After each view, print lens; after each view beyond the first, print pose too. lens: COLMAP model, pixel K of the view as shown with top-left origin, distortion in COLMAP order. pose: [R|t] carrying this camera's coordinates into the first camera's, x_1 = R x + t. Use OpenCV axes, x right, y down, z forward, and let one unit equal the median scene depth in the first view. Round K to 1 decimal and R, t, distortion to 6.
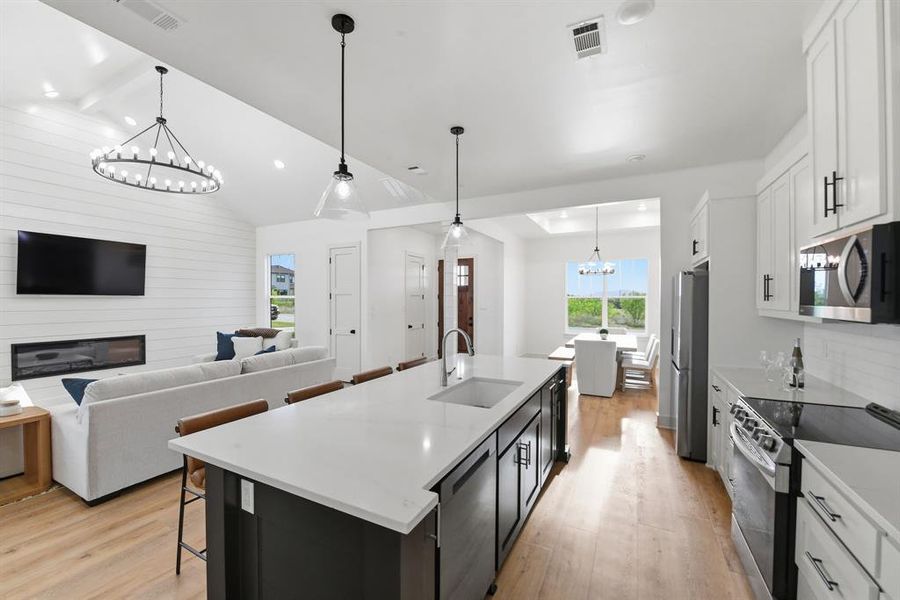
lens RADIAL K [[367.5, 0, 443.7], [0, 367.5, 301.9], [0, 0, 1]] dist [-0.012872, -0.000408]
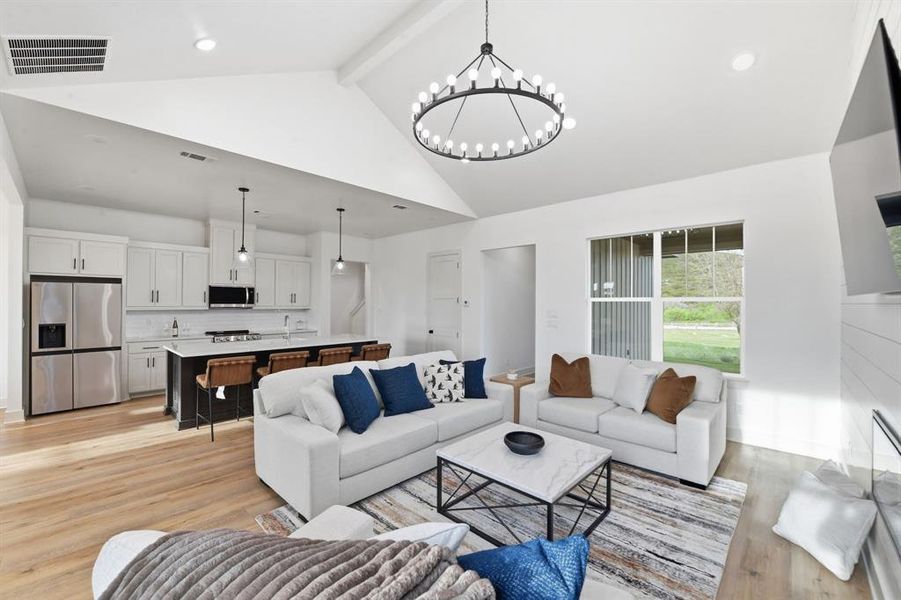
lens RADIAL K [[367.9, 0, 444.2], [0, 367.9, 301.9], [0, 0, 1]] dist [-0.012872, -0.000408]
pose [[-0.961310, -0.004837, 0.275427, -0.762405], [-0.003846, 0.999984, 0.004137, -0.012825], [-0.275443, 0.002917, -0.961313, 1.447637]]
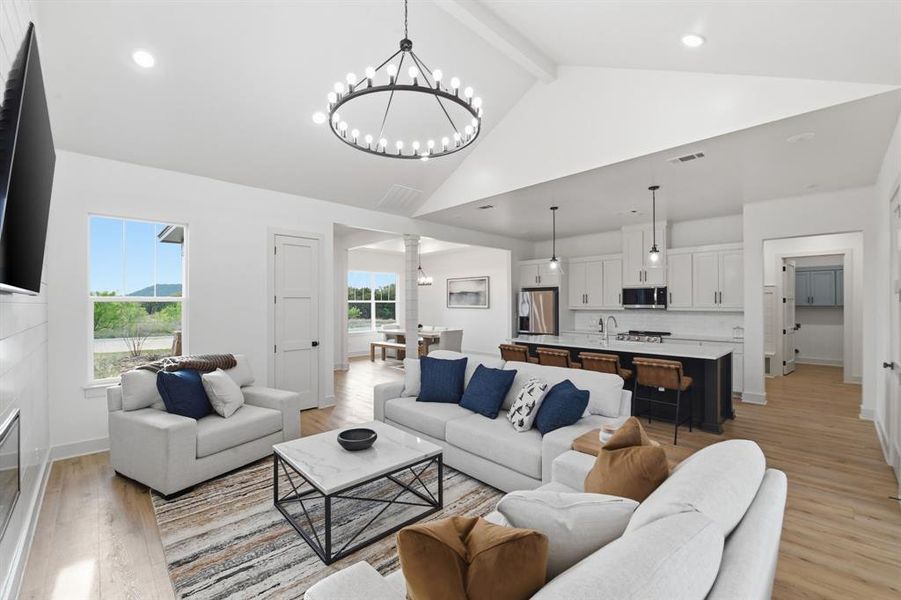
lens RADIAL K [[371.3, 0, 439.7], [0, 371.3, 301.4], [0, 0, 1]] dist [-0.018573, -0.000333]
pose [[0.333727, 0.001863, 0.942668, -1.203117], [0.007669, 0.999960, -0.004692, -0.008235], [-0.942639, 0.008795, 0.333699, 0.607761]]
